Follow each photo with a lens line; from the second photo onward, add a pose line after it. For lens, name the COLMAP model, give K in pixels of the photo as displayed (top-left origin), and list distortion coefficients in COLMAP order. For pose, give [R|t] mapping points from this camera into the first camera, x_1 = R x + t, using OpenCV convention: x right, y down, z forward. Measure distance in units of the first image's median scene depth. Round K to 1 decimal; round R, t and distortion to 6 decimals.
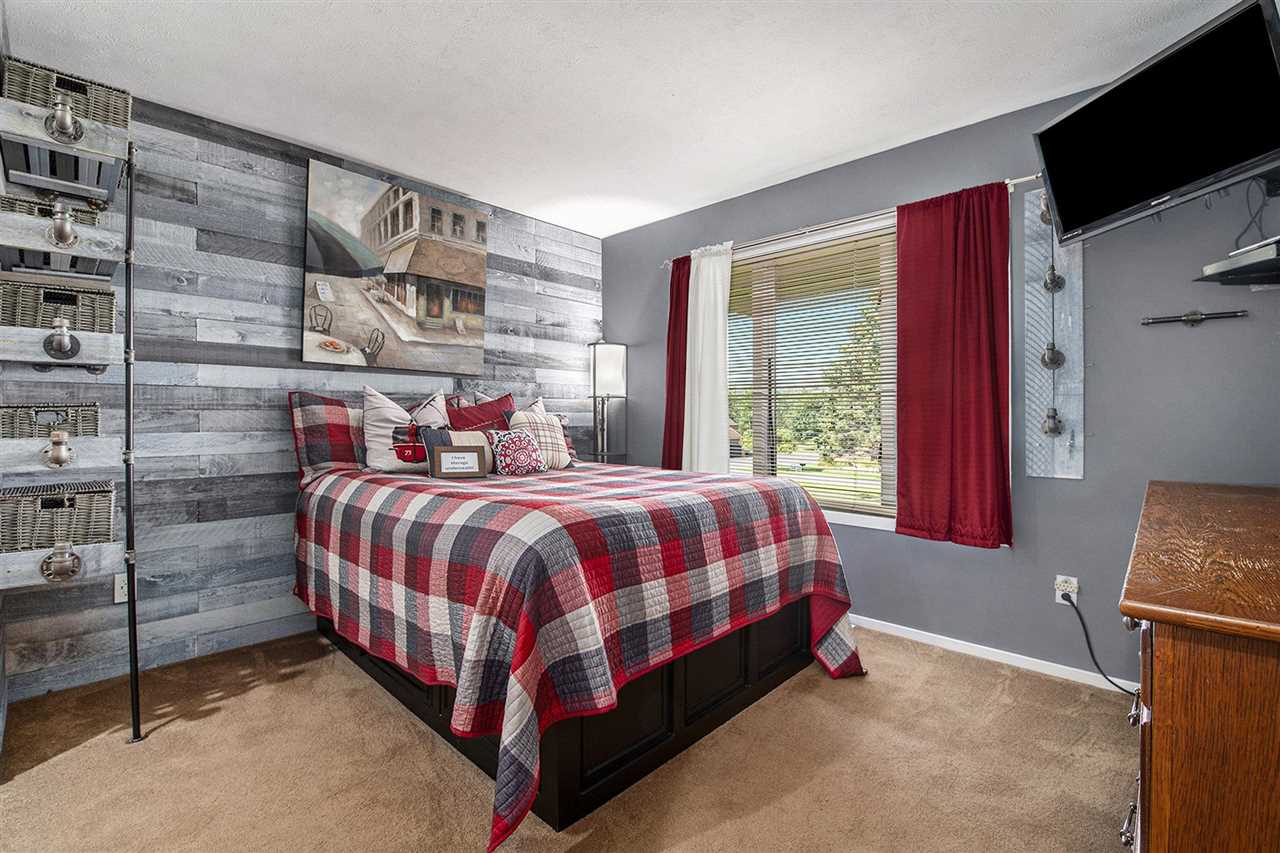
lens RADIAL K [[570.0, 0, 646.5], [0, 570.0, 421.9], [0, 0, 1]] dist [-0.001897, -0.009975]
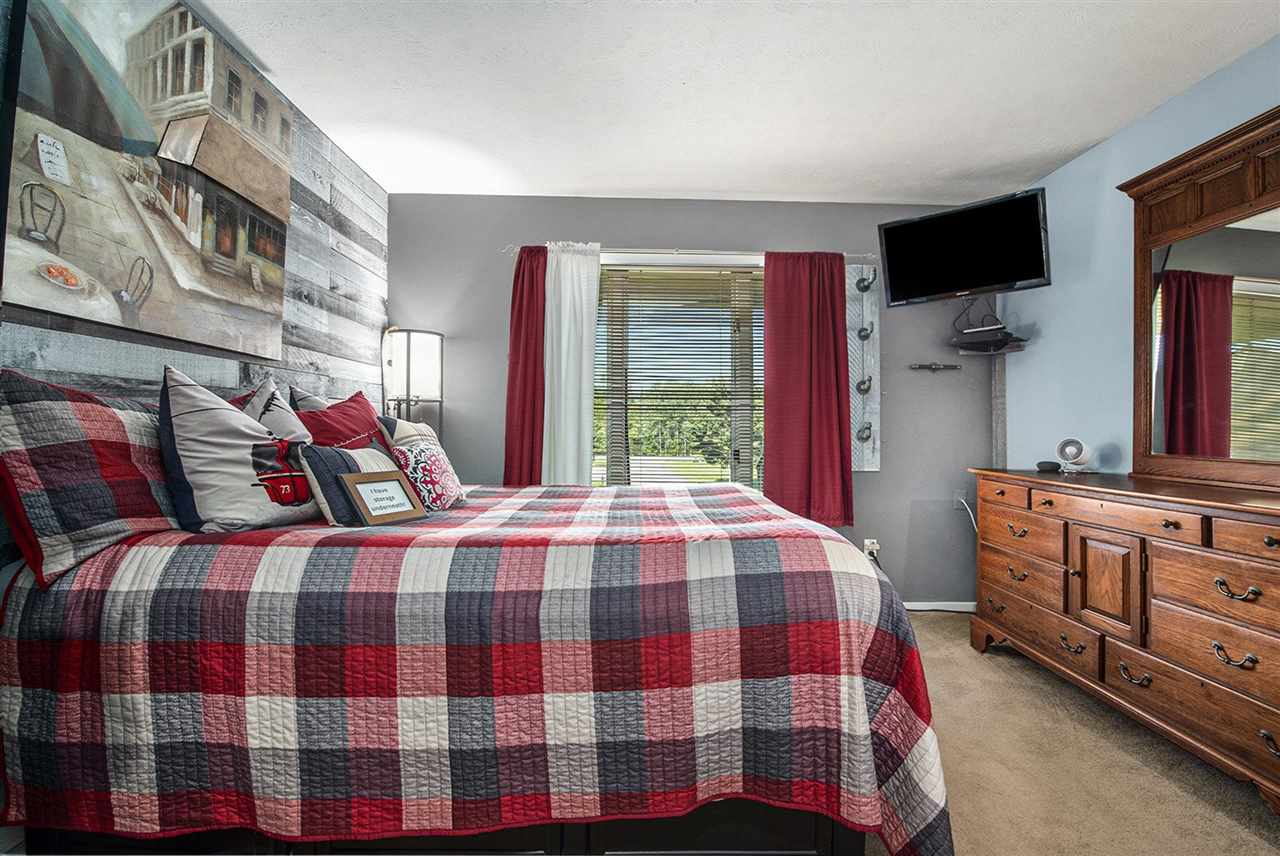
lens RADIAL K [[558.6, 0, 649.2], [0, 558.6, 426.5], [0, 0, 1]] dist [-0.000007, -0.007430]
pose [[0.705126, 0.002131, 0.709079, -0.495312], [0.000977, 0.999992, -0.003977, -0.005769], [-0.709082, 0.003497, 0.705118, 0.304006]]
